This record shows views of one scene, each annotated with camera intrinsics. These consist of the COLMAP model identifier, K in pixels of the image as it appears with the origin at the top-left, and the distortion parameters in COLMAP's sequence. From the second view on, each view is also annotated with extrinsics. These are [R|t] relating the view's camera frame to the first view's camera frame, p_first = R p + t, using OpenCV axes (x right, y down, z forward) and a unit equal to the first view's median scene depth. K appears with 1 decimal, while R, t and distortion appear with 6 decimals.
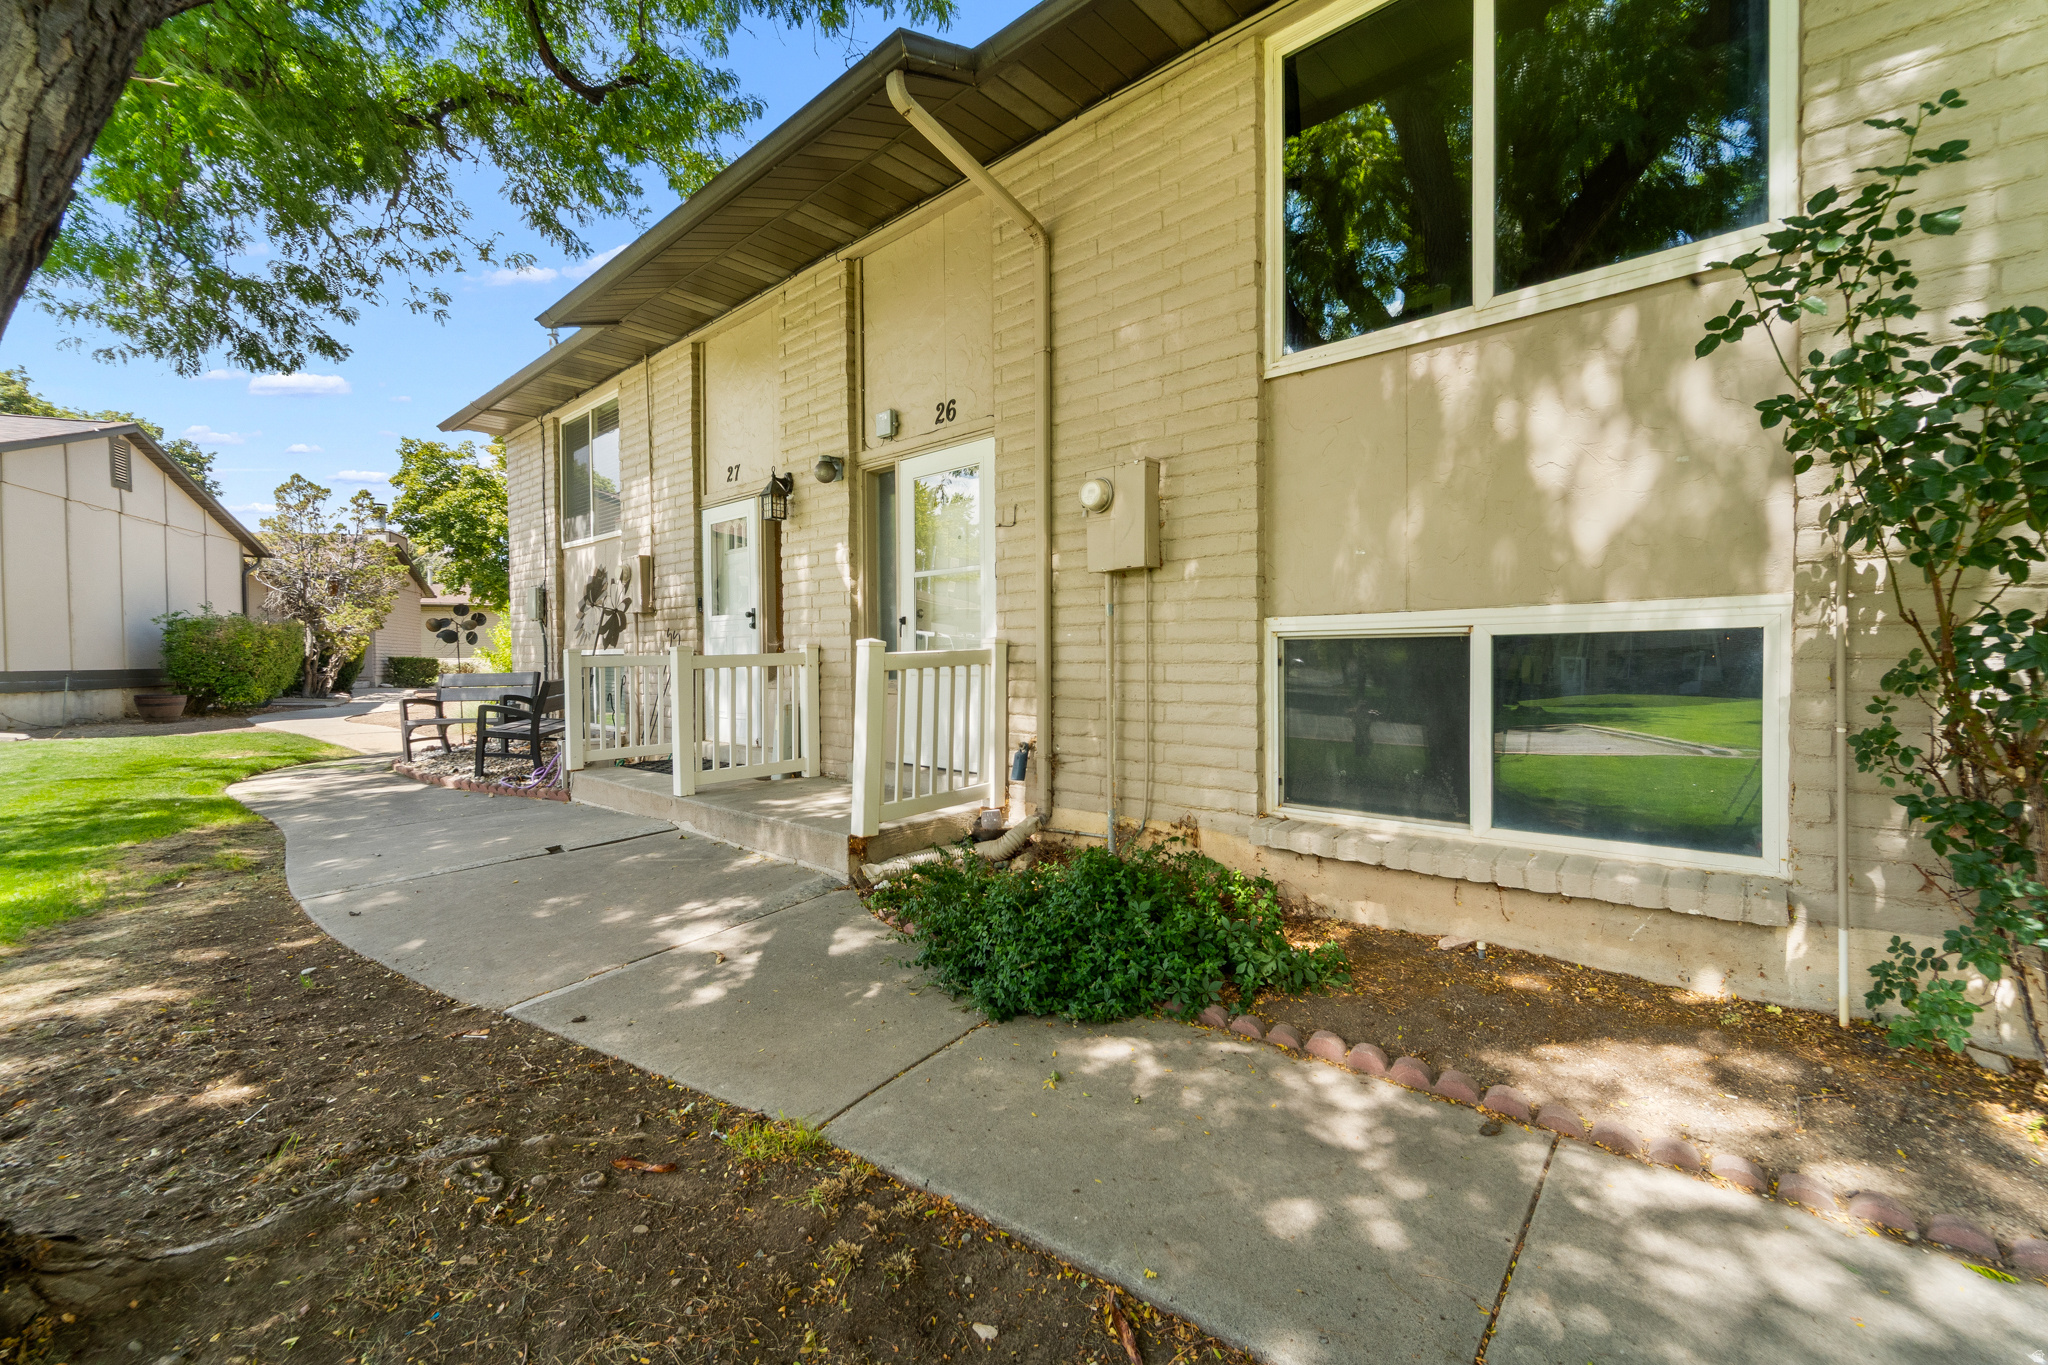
lens RADIAL K [[859.7, 0, 1032.5], [0, 859.7, 680.8], [0, 0, 1]] dist [0.001151, -0.000159]
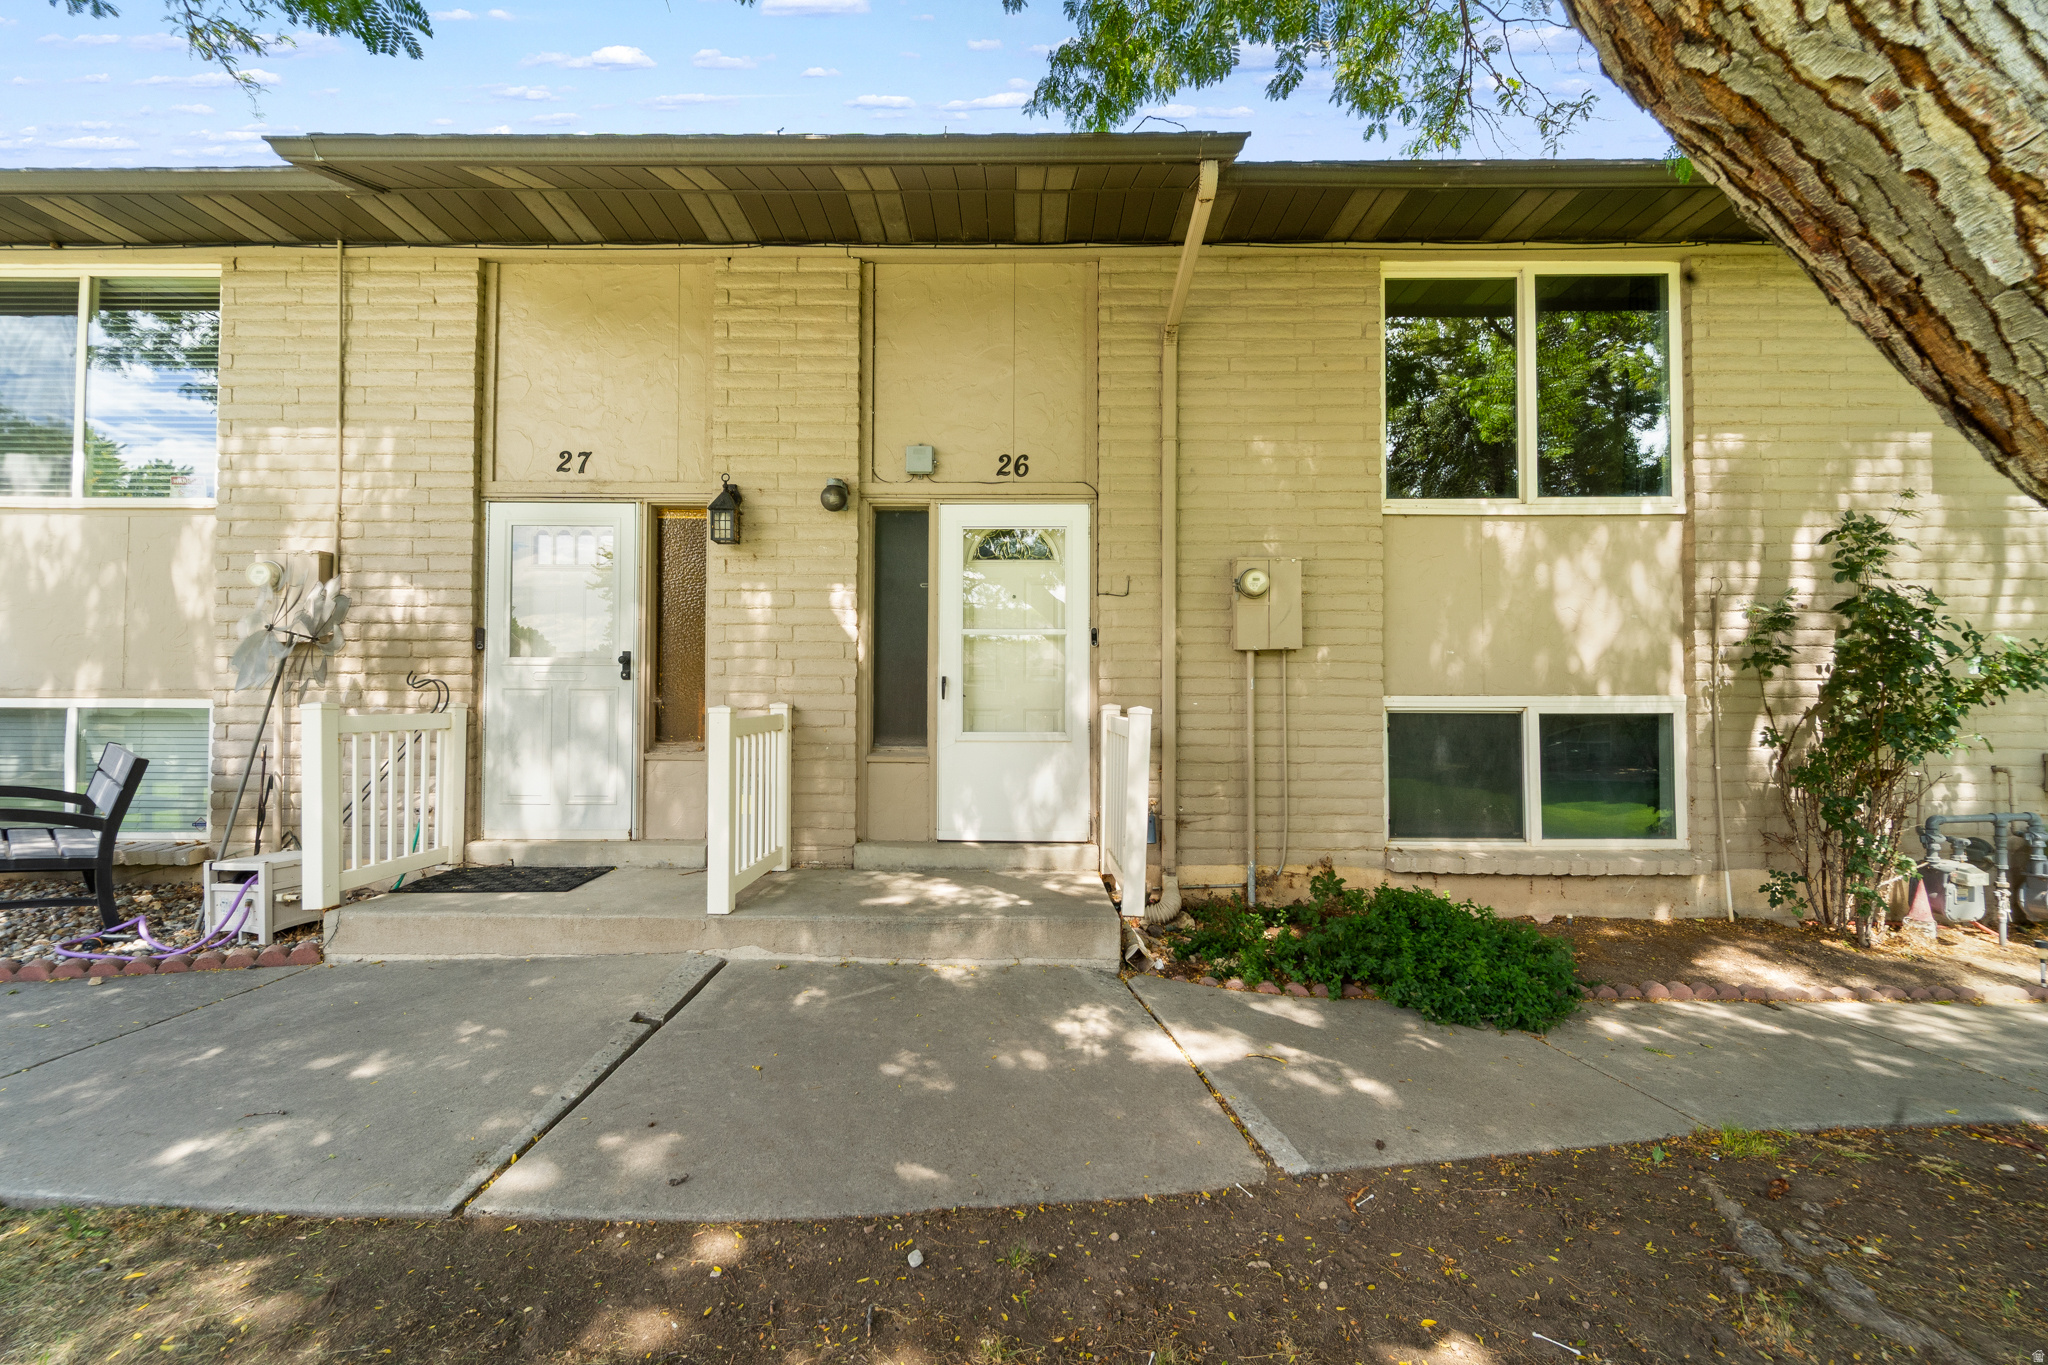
lens RADIAL K [[847.3, 0, 1019.9], [0, 847.3, 699.5], [0, 0, 1]] dist [0.000322, -0.000608]
pose [[0.740082, 0.022084, 0.672154, -1.133621], [0.008020, 0.999100, -0.041655, -0.021313], [-0.672468, 0.036219, 0.739239, 0.483587]]
